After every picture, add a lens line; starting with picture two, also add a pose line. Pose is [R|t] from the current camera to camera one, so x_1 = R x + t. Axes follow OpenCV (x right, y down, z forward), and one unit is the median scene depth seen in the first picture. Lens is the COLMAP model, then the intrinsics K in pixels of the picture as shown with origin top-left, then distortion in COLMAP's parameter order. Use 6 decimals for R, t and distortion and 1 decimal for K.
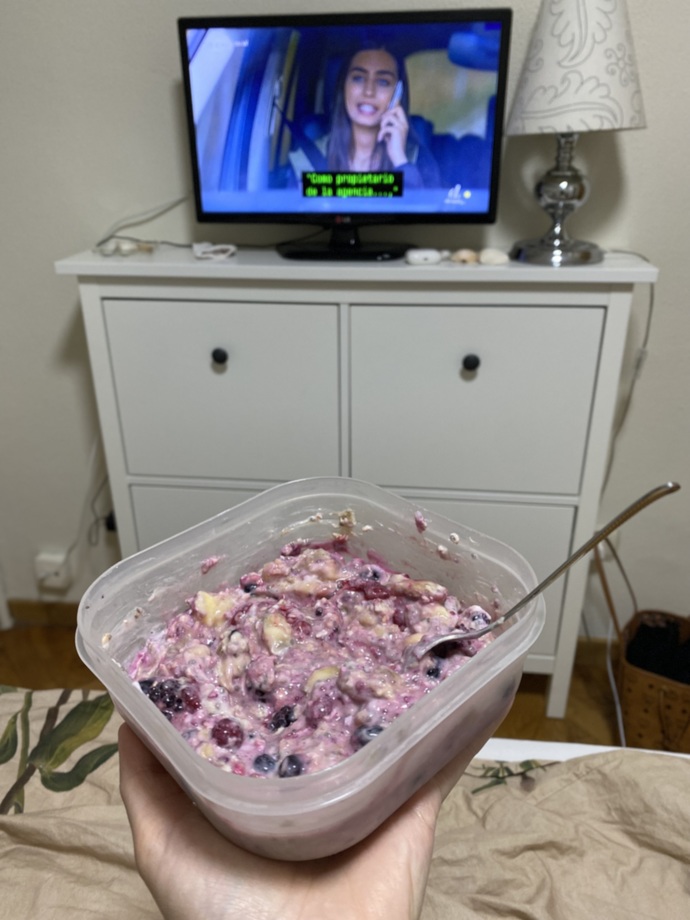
lens RADIAL K [[697.4, 0, 344.9], [0, 697.4, 460.0], [0, 0, 1]] dist [-0.001240, -0.000389]
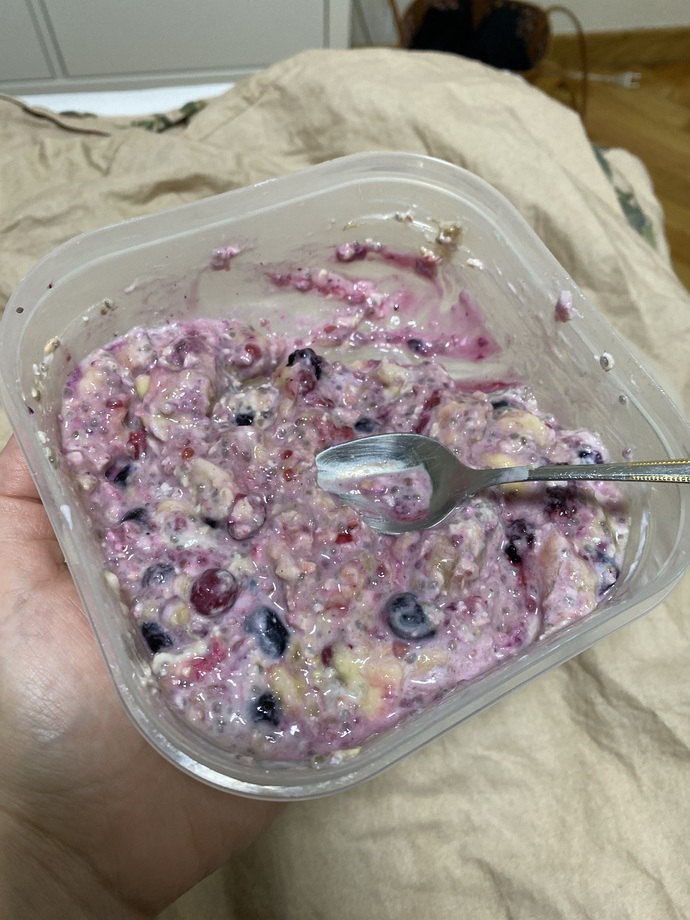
lens RADIAL K [[697.4, 0, 345.6], [0, 697.4, 459.7], [0, 0, 1]] dist [-0.001240, -0.000389]
pose [[0.961414, -0.223277, 0.160718, 0.247704], [0.080904, 0.787843, 0.610539, 0.336155], [-0.262939, -0.573978, 0.775507, 0.238748]]
